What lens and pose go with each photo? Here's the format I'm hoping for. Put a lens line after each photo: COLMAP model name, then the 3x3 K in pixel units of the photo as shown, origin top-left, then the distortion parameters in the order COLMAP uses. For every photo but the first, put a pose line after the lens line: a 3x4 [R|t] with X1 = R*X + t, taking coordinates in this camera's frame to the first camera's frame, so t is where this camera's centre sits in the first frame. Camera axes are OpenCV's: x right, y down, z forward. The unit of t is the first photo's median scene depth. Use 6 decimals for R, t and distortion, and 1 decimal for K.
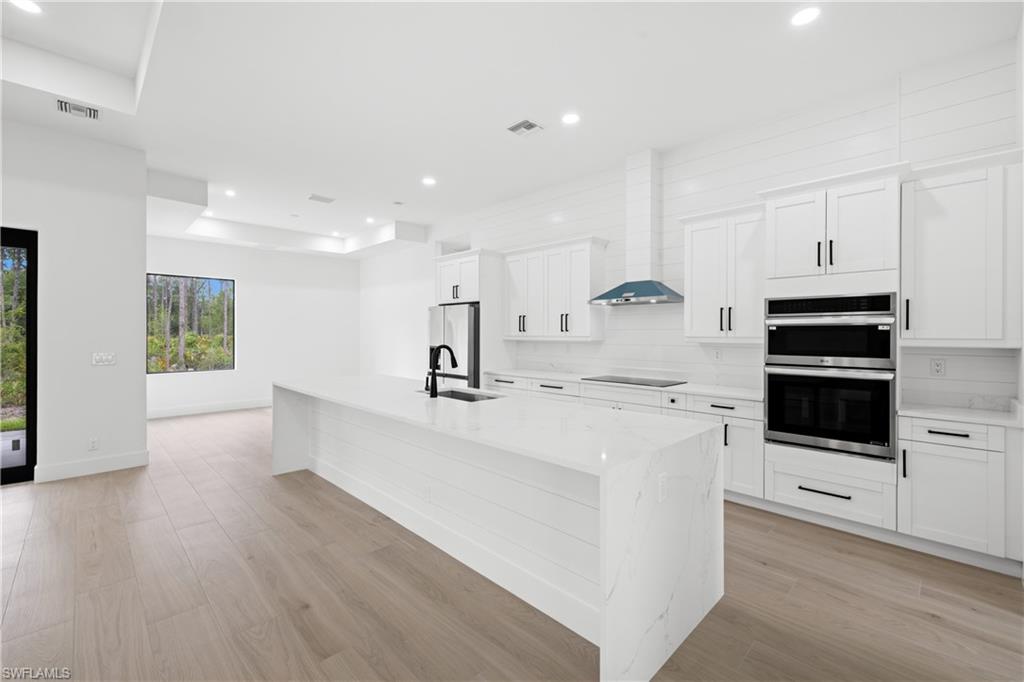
lens RADIAL K [[432.8, 0, 508.5], [0, 432.8, 334.3], [0, 0, 1]] dist [-0.001778, 0.001432]
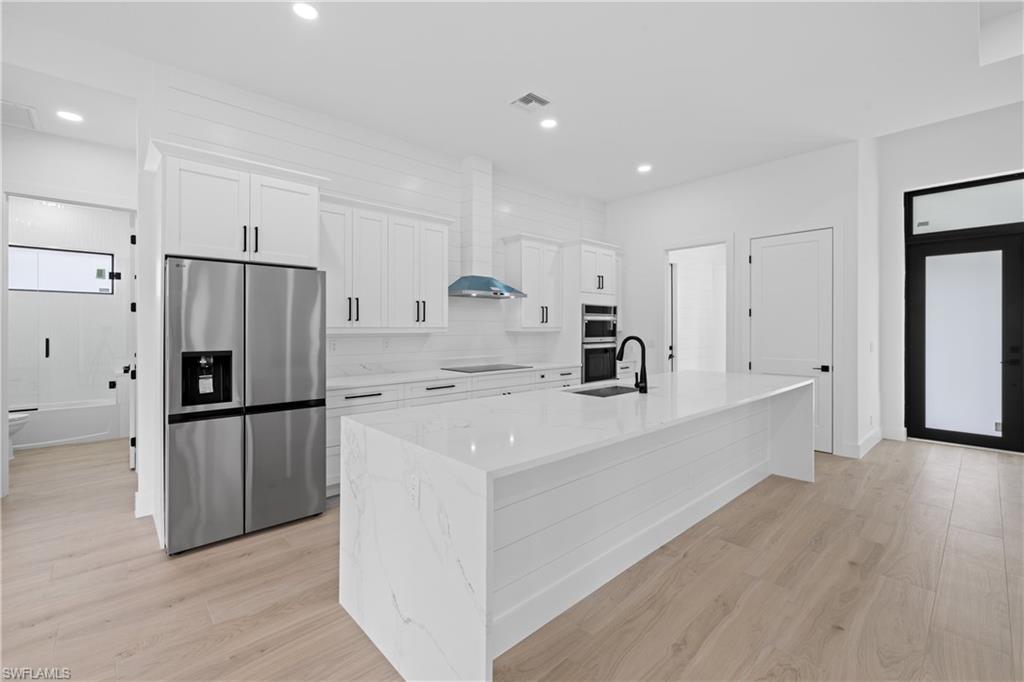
lens RADIAL K [[432.8, 0, 503.6], [0, 432.8, 331.6], [0, 0, 1]] dist [-0.001778, 0.001432]
pose [[0.047687, -0.011350, 0.998798, -0.882824], [0.002094, 0.999934, 0.011263, 0.003812], [-0.998860, 0.001554, 0.047708, 1.002983]]
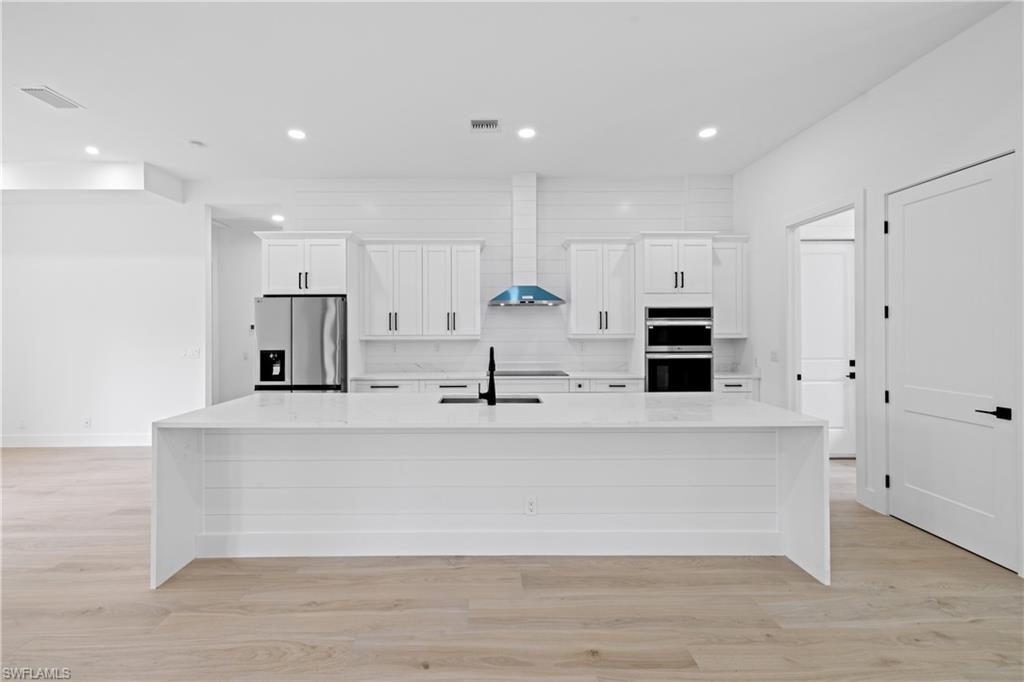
lens RADIAL K [[432.8, 0, 491.2], [0, 432.8, 335.3], [0, 0, 1]] dist [-0.001778, 0.001432]
pose [[0.697370, -0.015347, 0.716547, -0.658205], [0.007385, 0.999872, 0.014227, -0.010538], [-0.716673, -0.004630, 0.697394, 0.295871]]
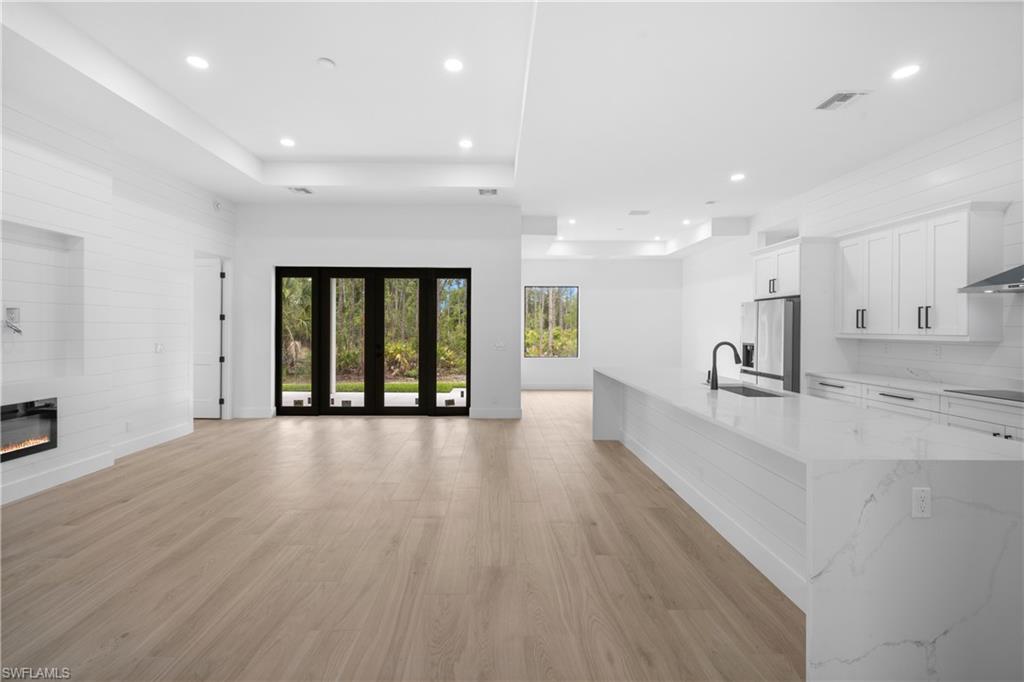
lens RADIAL K [[432.8, 0, 499.8], [0, 432.8, 330.0], [0, 0, 1]] dist [-0.001778, 0.001432]
pose [[0.717920, 0.006084, -0.696099, 0.155871], [-0.005263, 0.999981, 0.003313, -0.003817], [0.696106, 0.001285, 0.717938, -0.123169]]
